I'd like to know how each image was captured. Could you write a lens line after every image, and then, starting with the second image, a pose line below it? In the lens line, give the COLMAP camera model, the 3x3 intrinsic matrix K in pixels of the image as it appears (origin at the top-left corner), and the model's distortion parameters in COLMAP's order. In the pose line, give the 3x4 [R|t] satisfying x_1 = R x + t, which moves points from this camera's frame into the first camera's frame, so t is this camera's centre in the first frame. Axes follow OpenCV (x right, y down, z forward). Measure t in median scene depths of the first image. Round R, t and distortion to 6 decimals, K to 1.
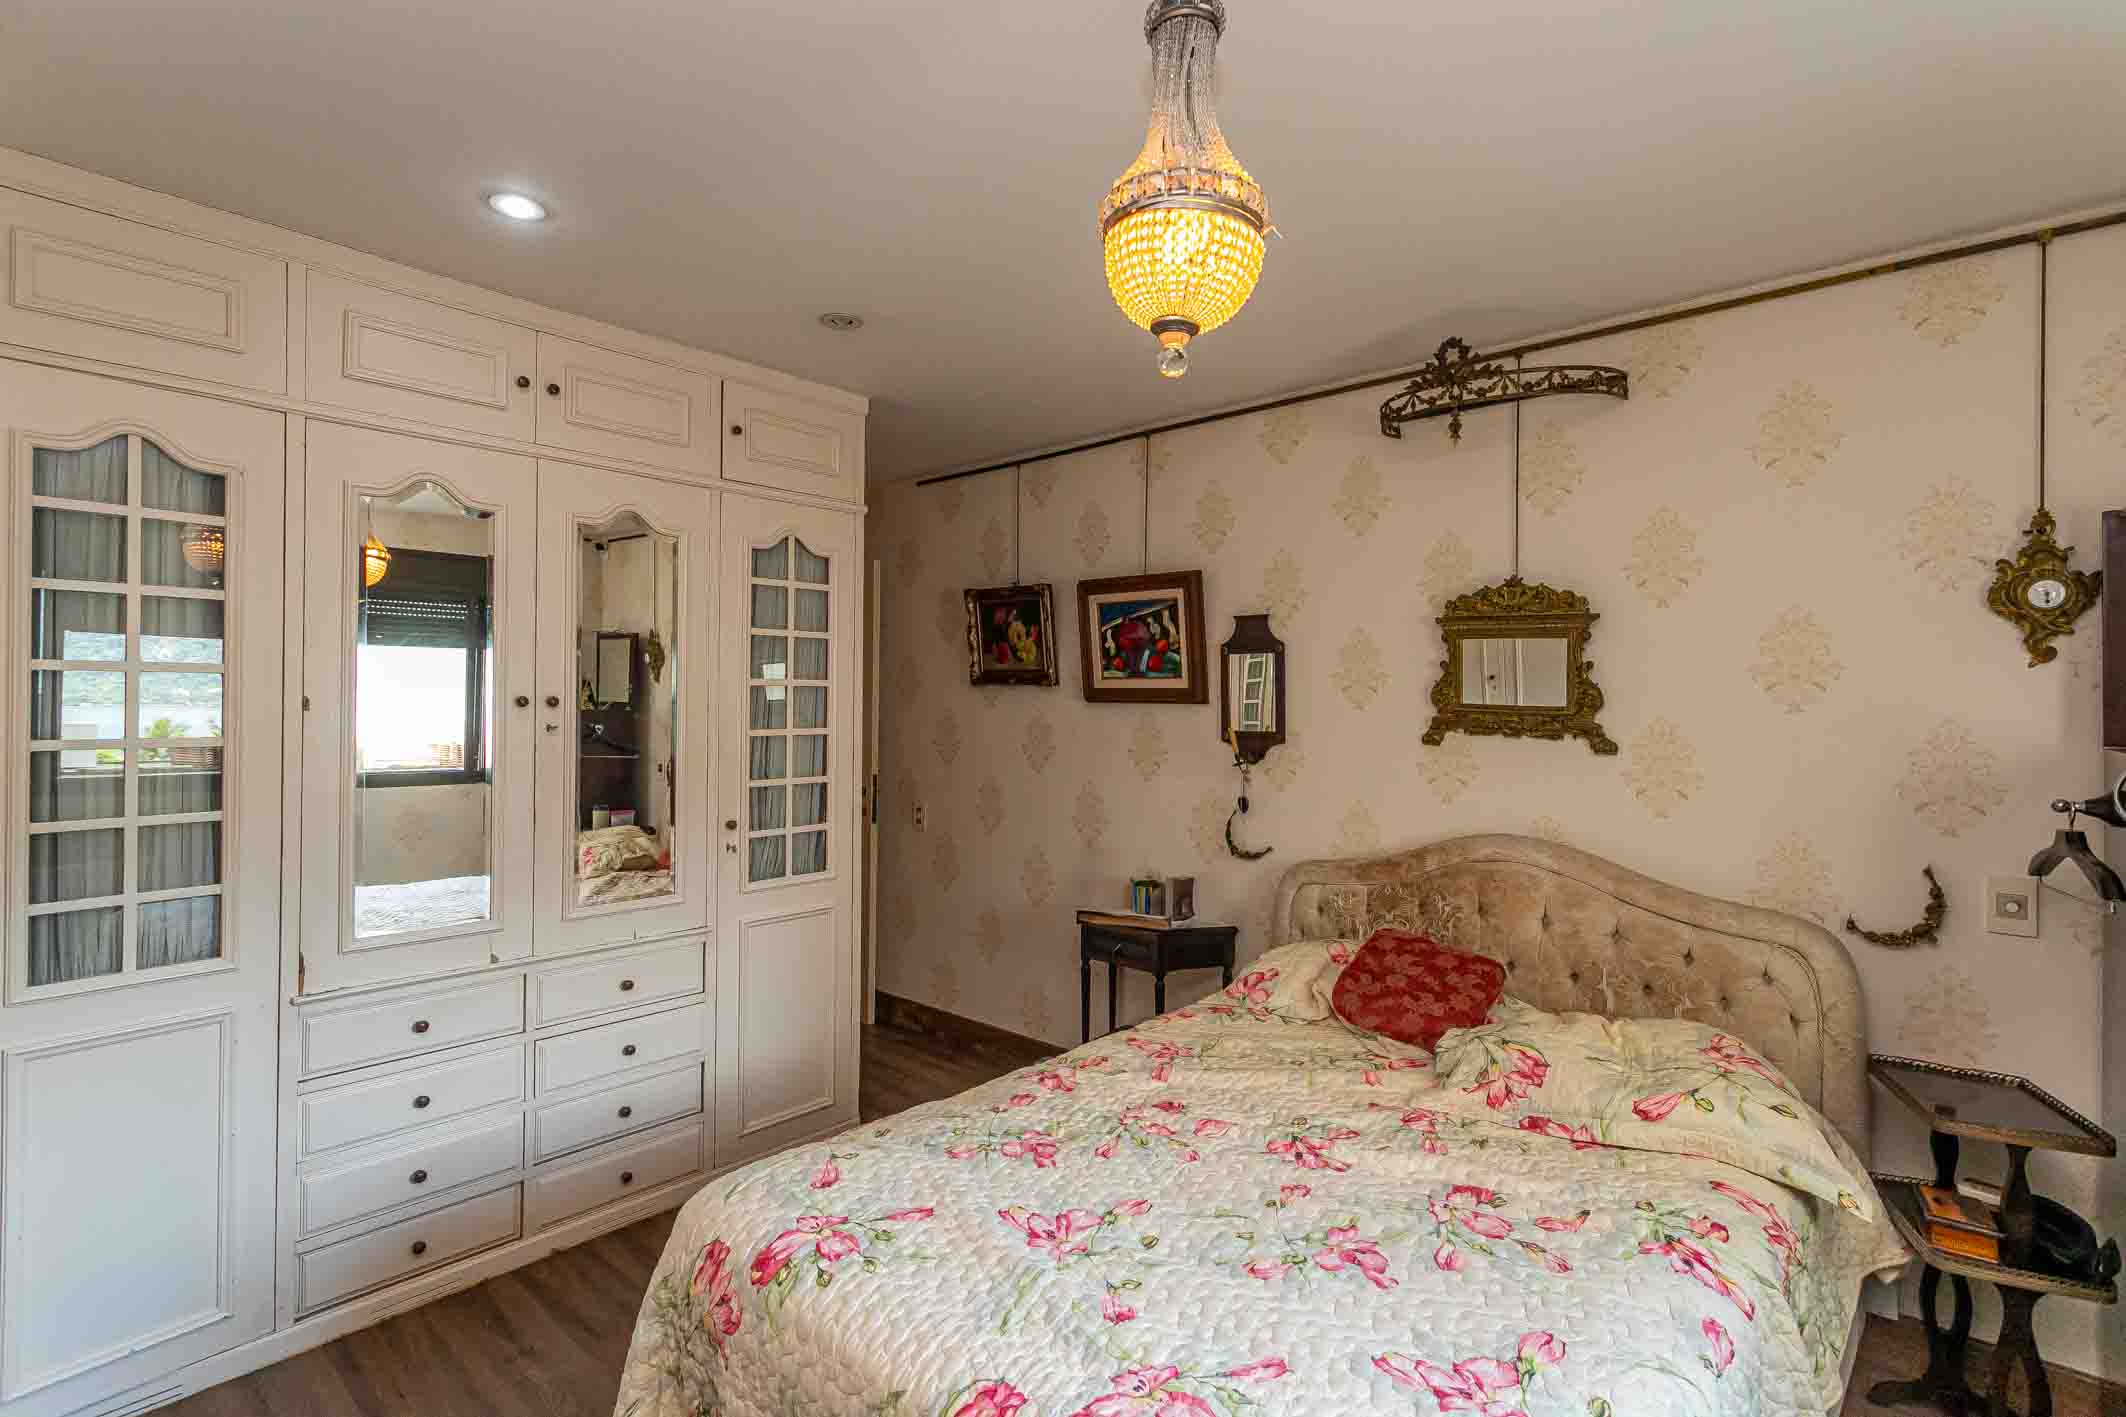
lens RADIAL K [[987.0, 0, 1069.0], [0, 987.0, 701.1], [0, 0, 1]] dist [0.001296, 0.000261]
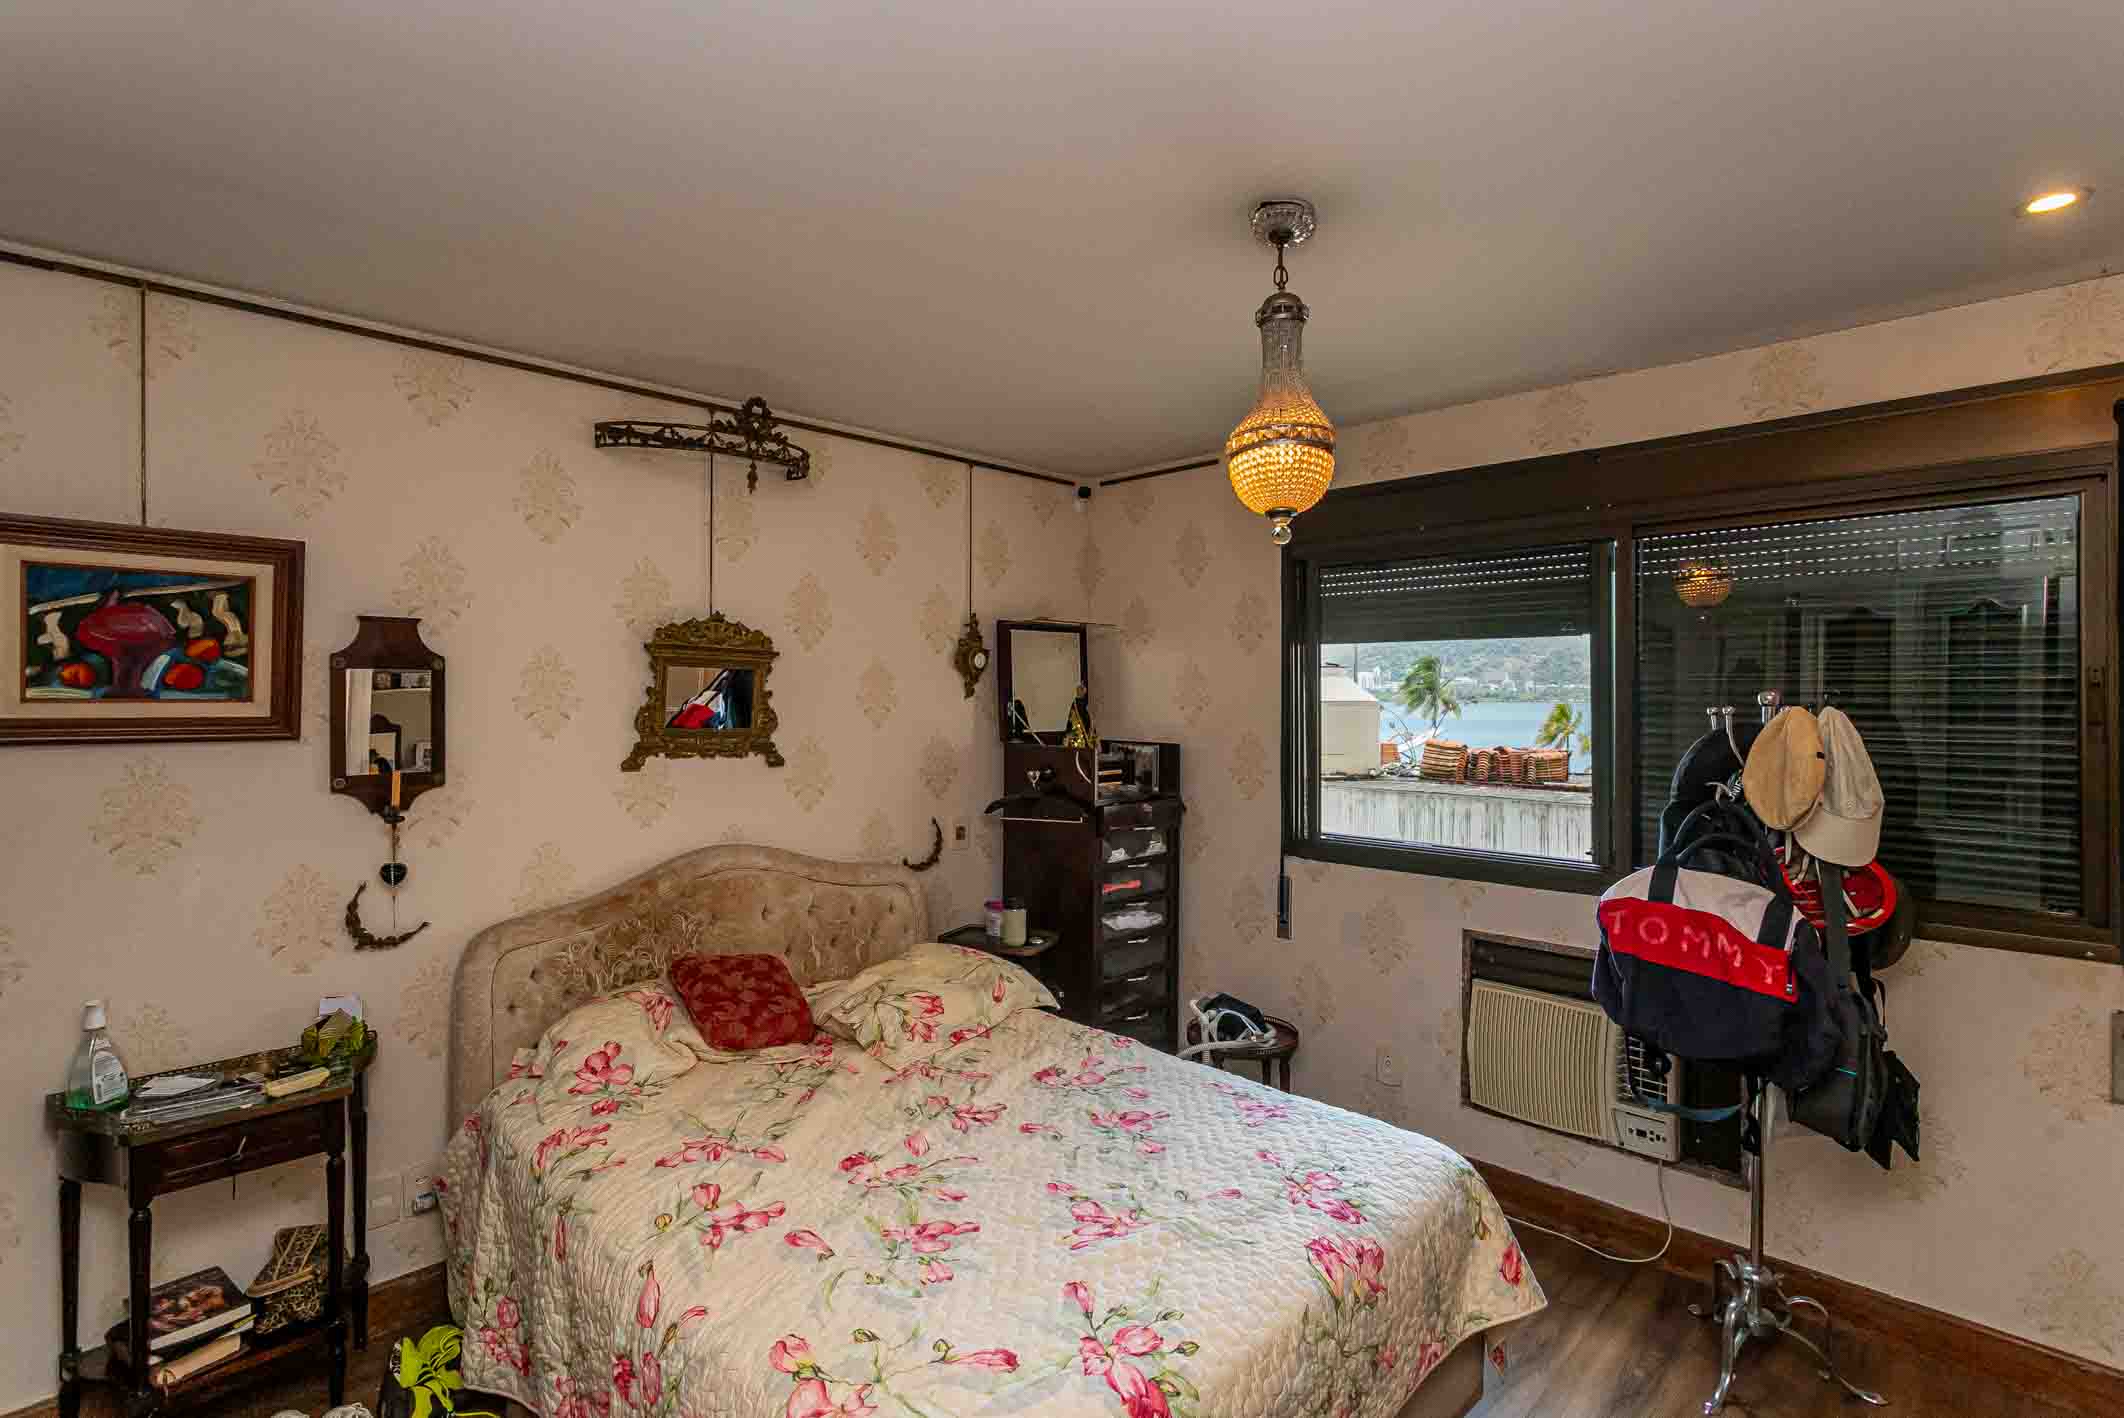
lens RADIAL K [[1009.1, 0, 1059.4], [0, 1009.1, 701.7], [0, 0, 1]] dist [0.002481, 0.000449]
pose [[0.058347, -0.017590, 0.998141, -0.642015], [-0.006365, 0.999818, 0.017992, -0.048093], [-0.998276, -0.007403, 0.058225, 0.540275]]
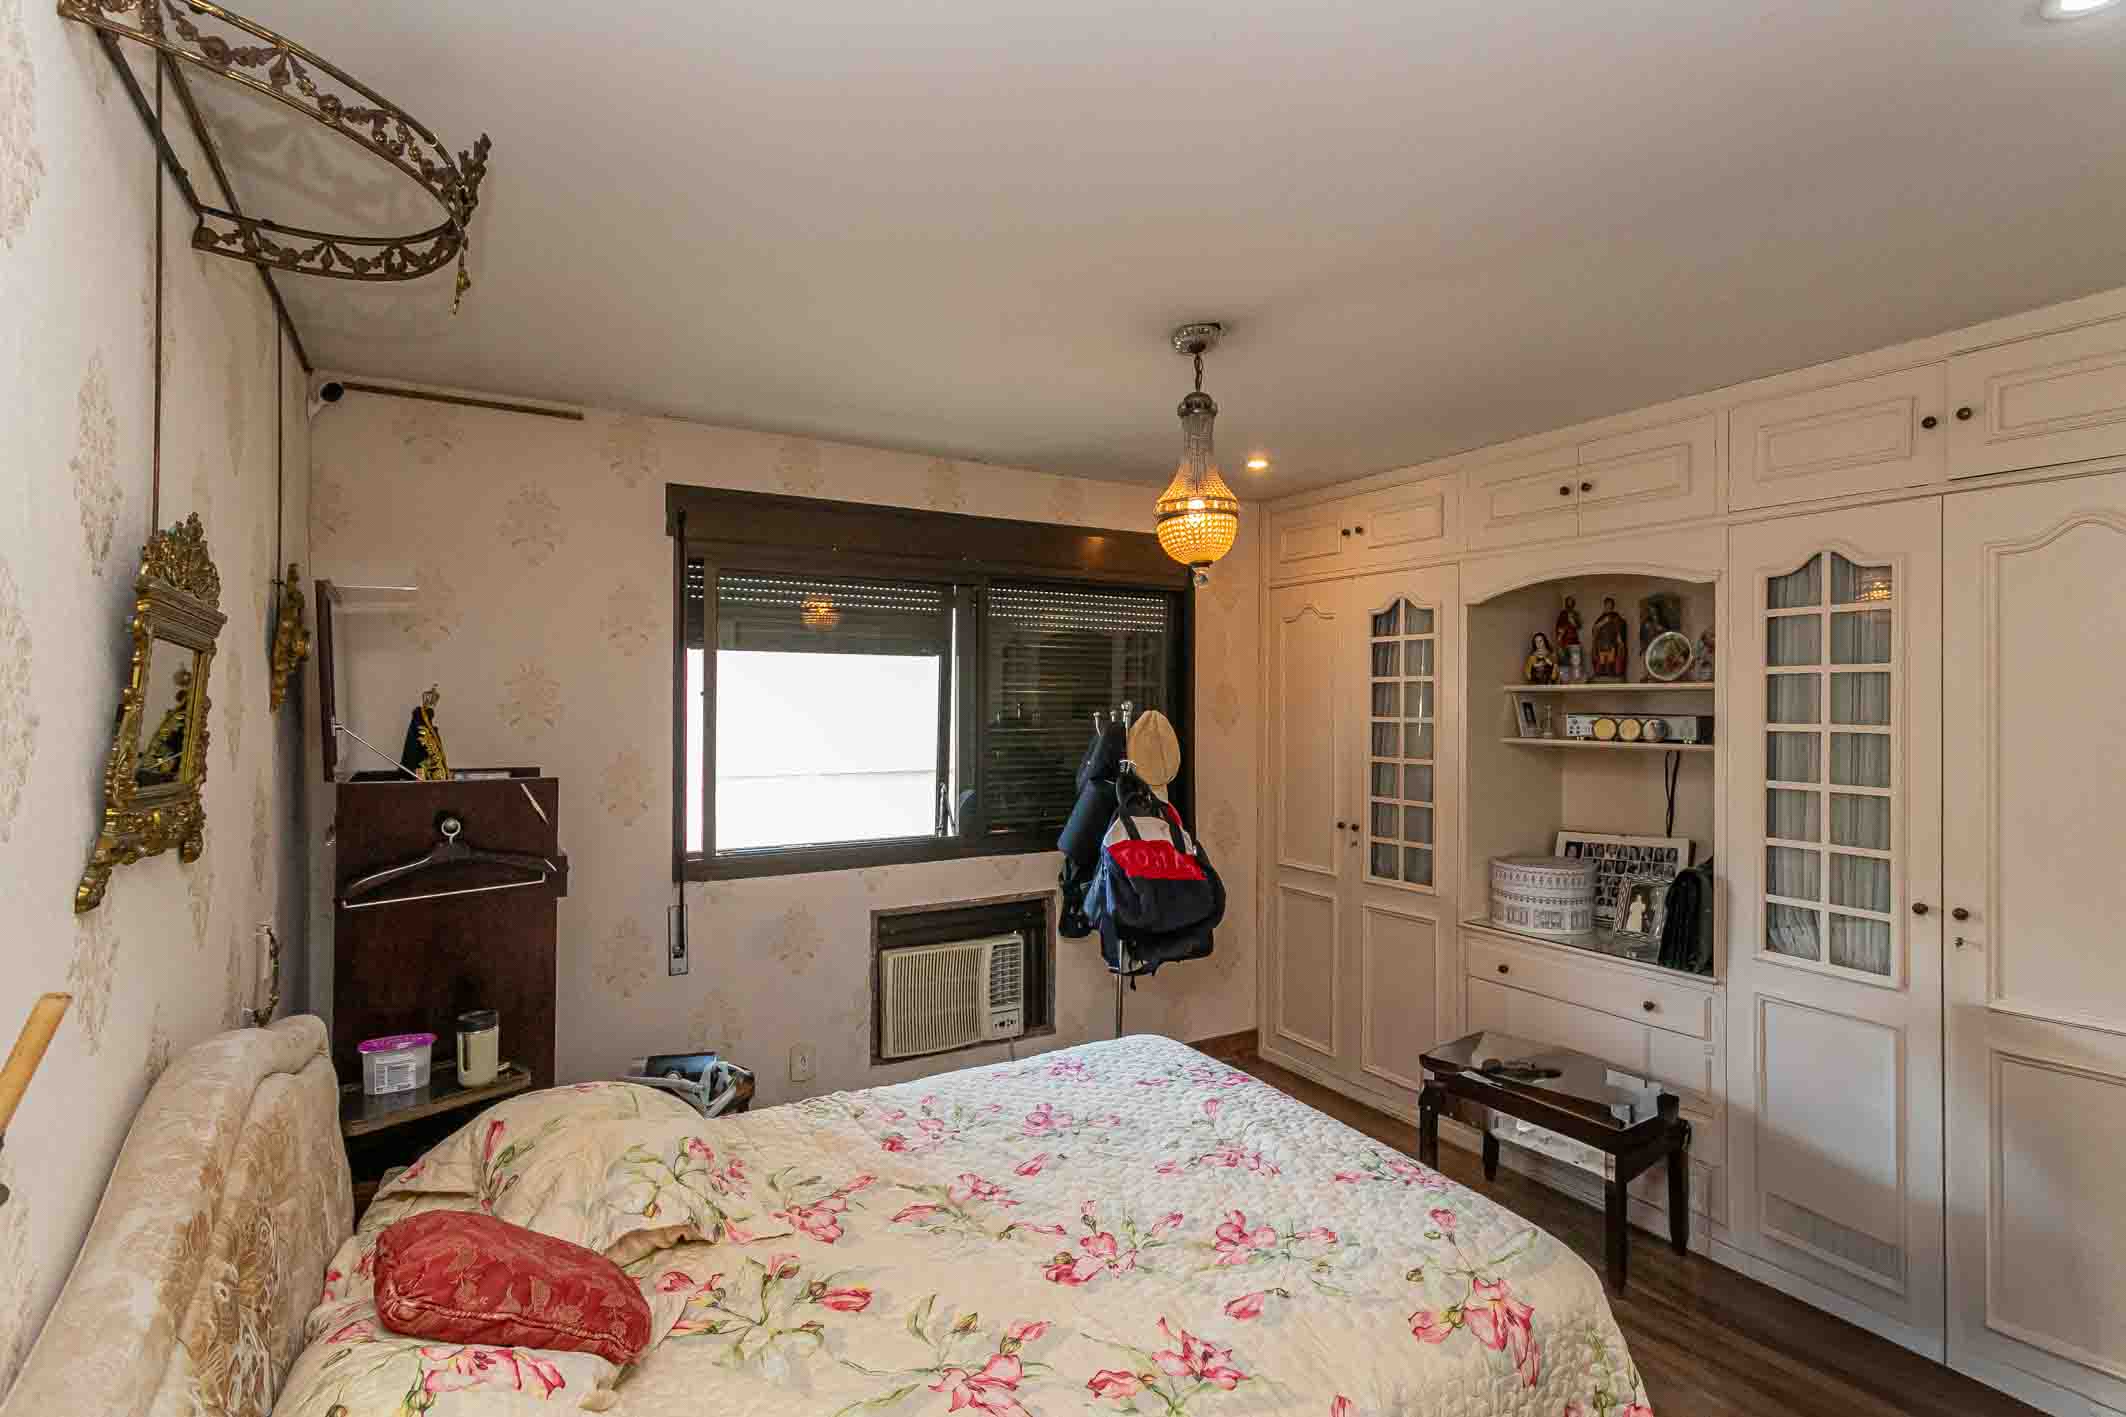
lens RADIAL K [[1010.0, 0, 1060.4], [0, 1010.0, 701.2], [0, 0, 1]] dist [0.002481, 0.000449]
pose [[-0.952179, -0.010054, 0.305377, -0.105747], [-0.012242, 0.999911, -0.005253, -0.037534], [-0.305297, -0.008740, -0.952217, 1.302160]]
